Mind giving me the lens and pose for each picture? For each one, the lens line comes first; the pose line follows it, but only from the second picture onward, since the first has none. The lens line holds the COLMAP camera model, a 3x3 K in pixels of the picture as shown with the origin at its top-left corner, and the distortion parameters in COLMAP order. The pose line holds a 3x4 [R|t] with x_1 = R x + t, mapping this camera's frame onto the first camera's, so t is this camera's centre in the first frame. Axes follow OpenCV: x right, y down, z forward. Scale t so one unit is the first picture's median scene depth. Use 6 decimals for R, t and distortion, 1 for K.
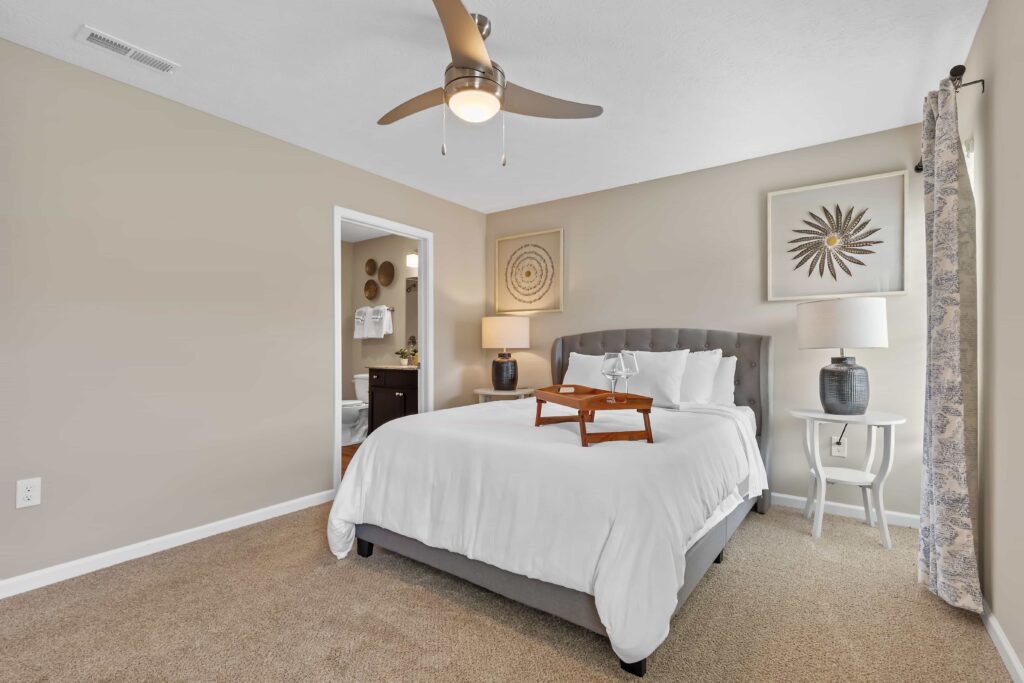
lens RADIAL K [[462.1, 0, 511.9], [0, 462.1, 344.3], [0, 0, 1]] dist [0.009455, -0.001947]
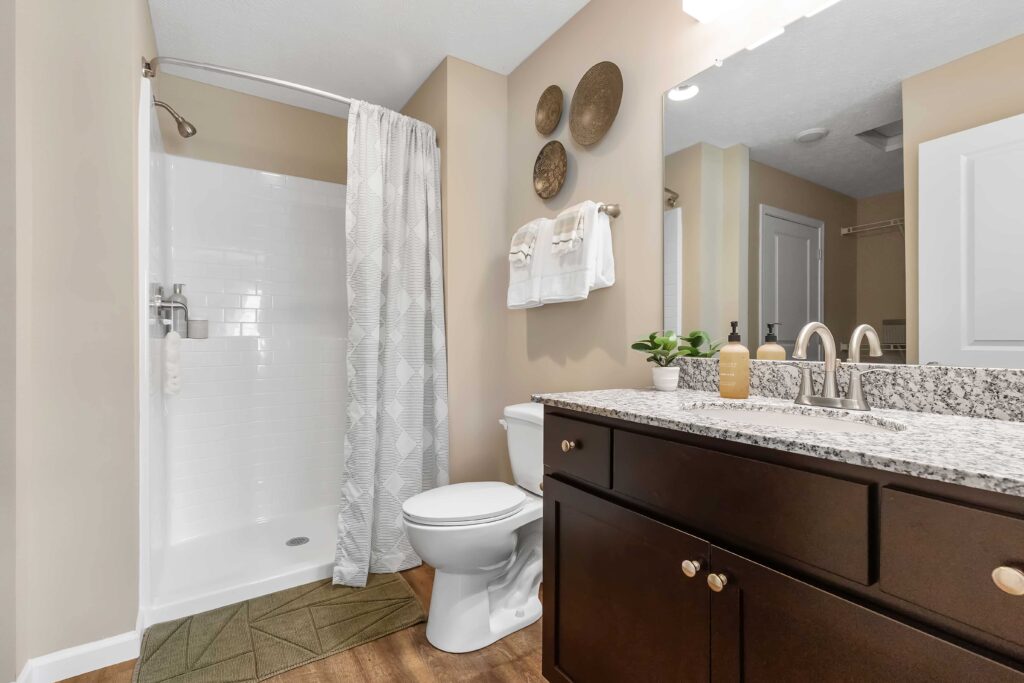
lens RADIAL K [[462.1, 0, 512.5], [0, 462.1, 339.4], [0, 0, 1]] dist [0.009455, -0.001947]
pose [[0.931240, 0.000417, -0.364405, -0.207169], [0.000787, 0.999995, 0.003154, 0.013219], [0.364405, -0.003224, 0.931235, 0.674203]]
